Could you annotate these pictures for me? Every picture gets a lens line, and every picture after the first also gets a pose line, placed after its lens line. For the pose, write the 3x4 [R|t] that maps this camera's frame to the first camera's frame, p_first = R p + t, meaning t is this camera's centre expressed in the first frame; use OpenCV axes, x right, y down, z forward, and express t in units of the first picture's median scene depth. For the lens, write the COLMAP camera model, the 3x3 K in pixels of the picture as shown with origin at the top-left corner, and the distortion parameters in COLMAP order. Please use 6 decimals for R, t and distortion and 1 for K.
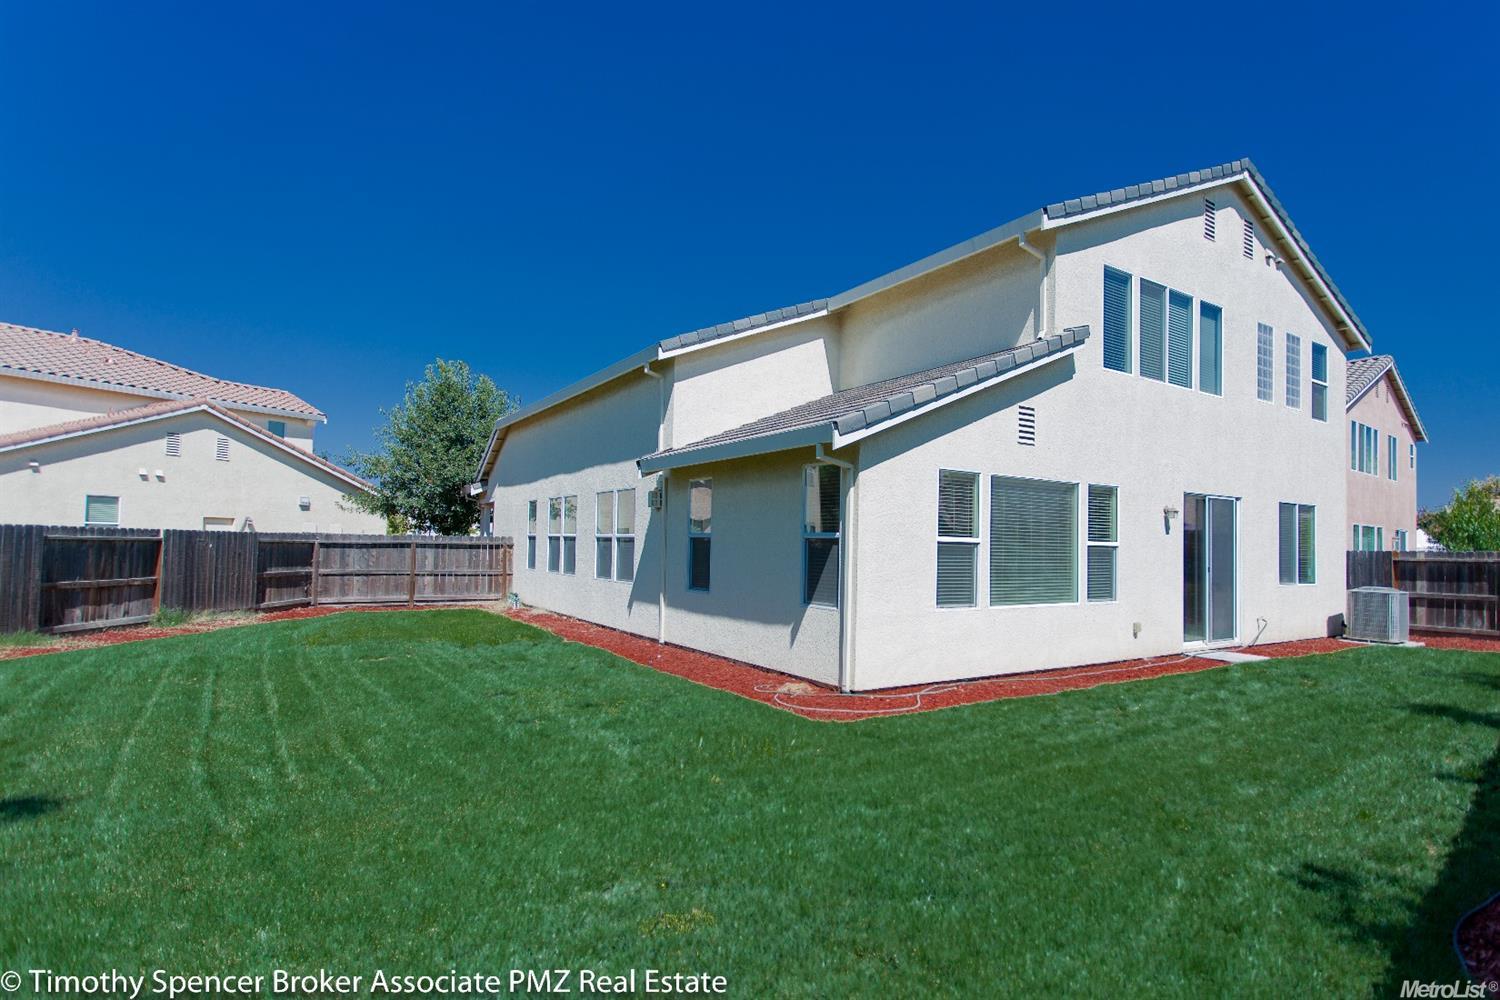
lens RADIAL K [[795.1, 0, 812.5], [0, 795.1, 539.9], [0, 0, 1]] dist [0.007392, -0.002028]
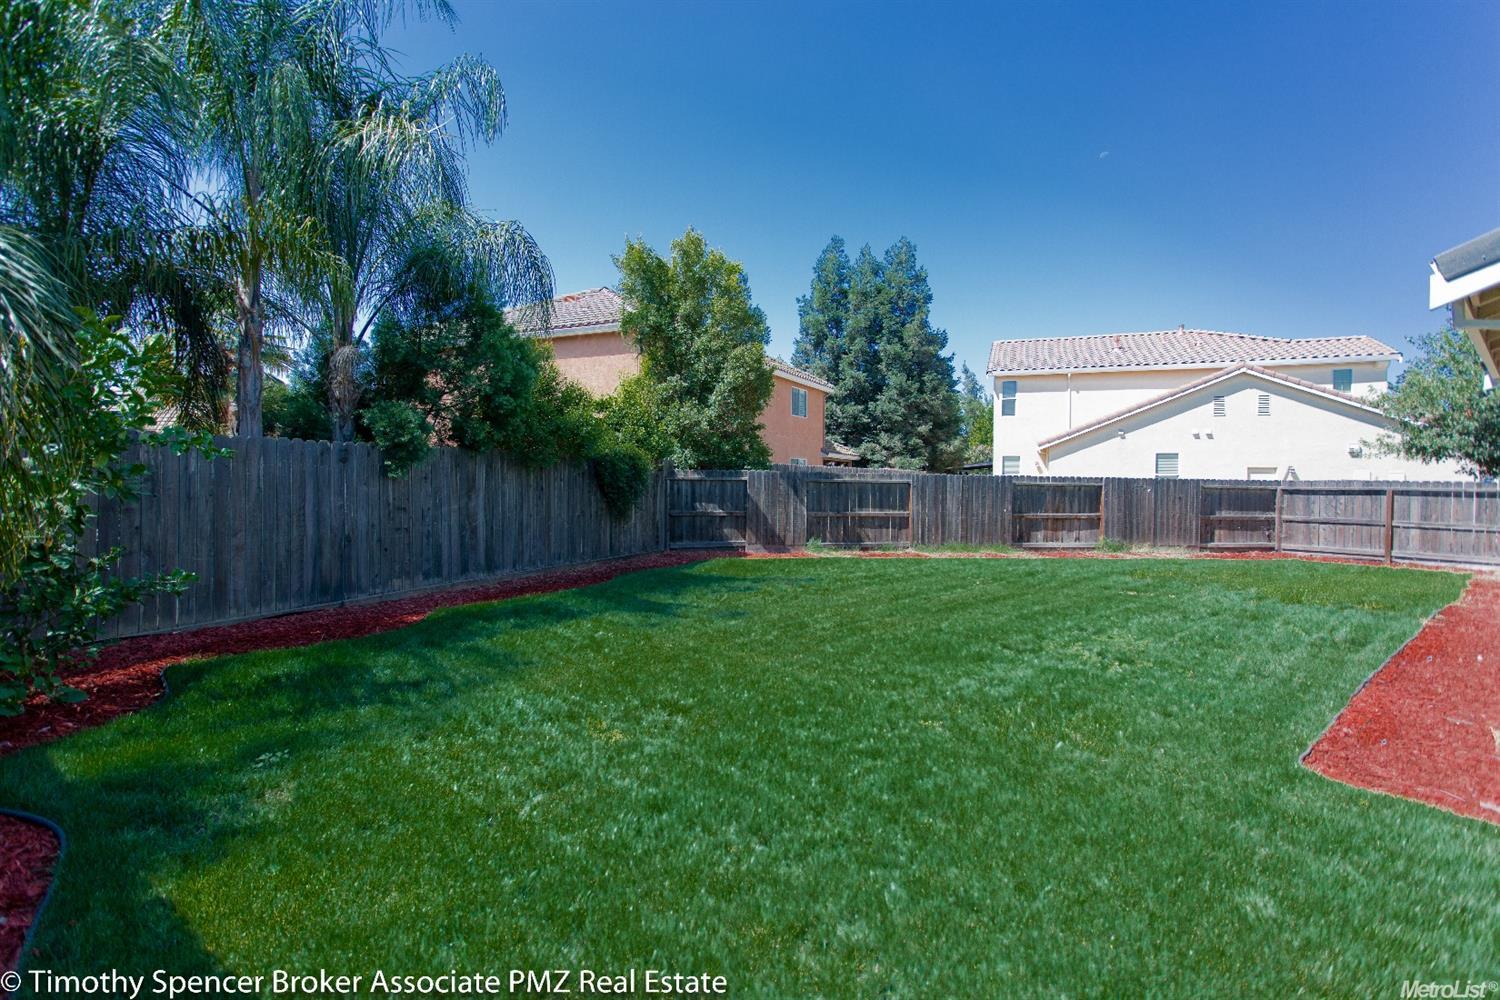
lens RADIAL K [[727.9, 0, 745.8], [0, 727.9, 493.1], [0, 0, 1]] dist [0.008924, -0.000728]
pose [[0.078854, 0.005666, -0.996870, 0.361055], [-0.004179, 0.999977, 0.005353, 0.009544], [0.996877, 0.003744, 0.078876, 0.359176]]
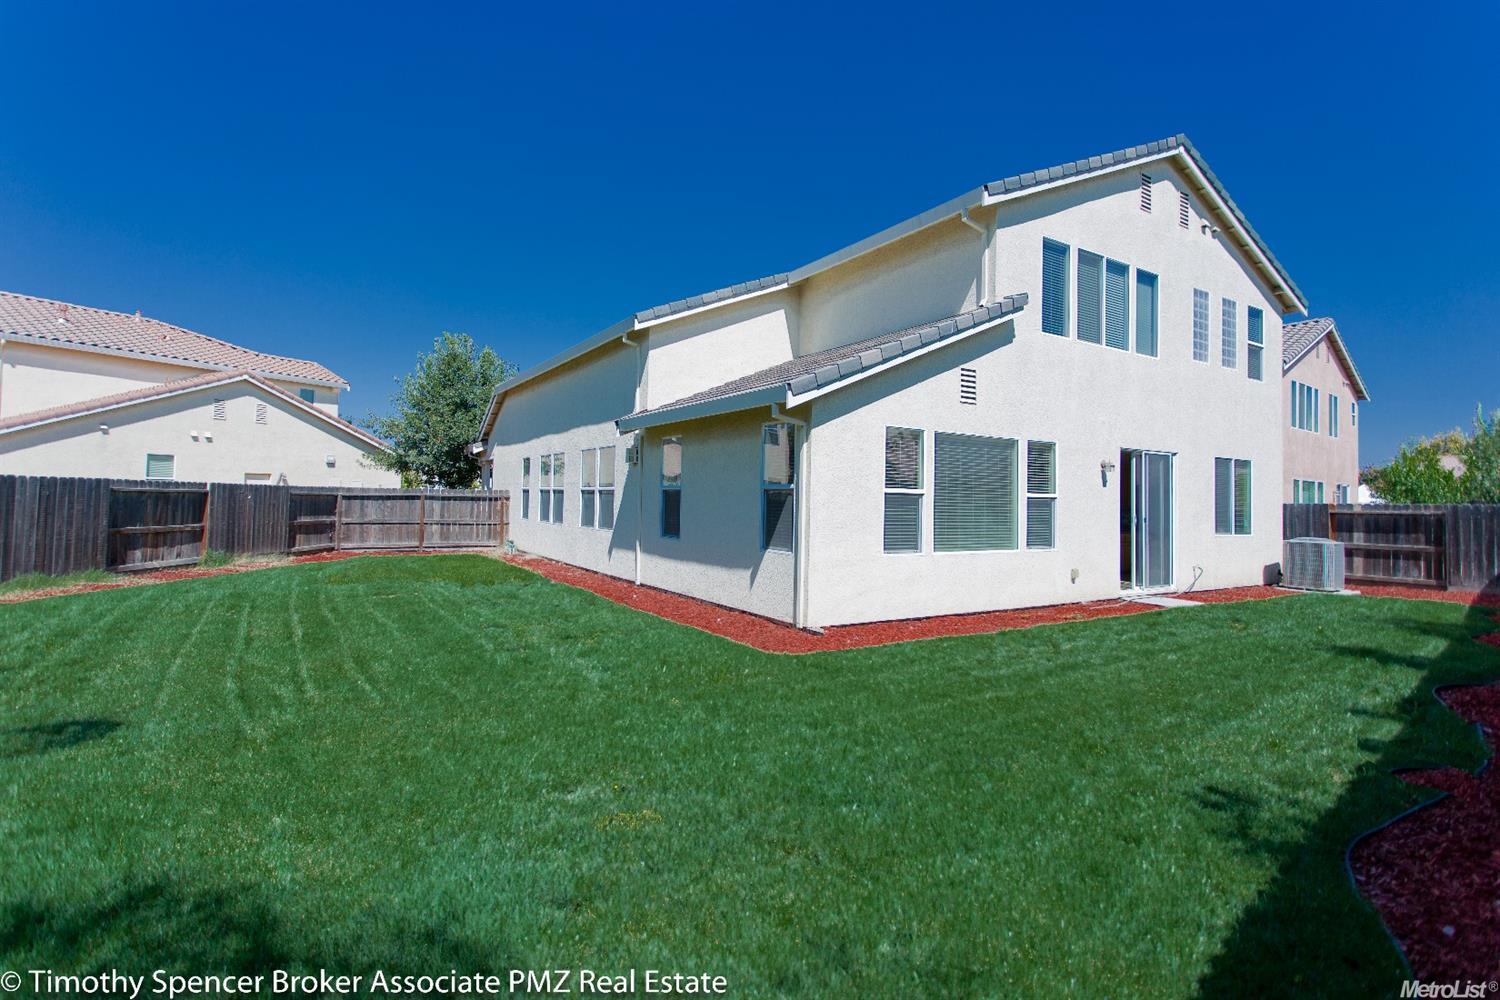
lens RADIAL K [[727.9, 0, 740.6], [0, 727.9, 493.2], [0, 0, 1]] dist [0.008924, -0.000728]
pose [[0.998296, 0.000714, -0.058344, 0.014013], [-0.000872, 0.999996, -0.002691, 0.004616], [0.058342, 0.002737, 0.998293, -0.008828]]
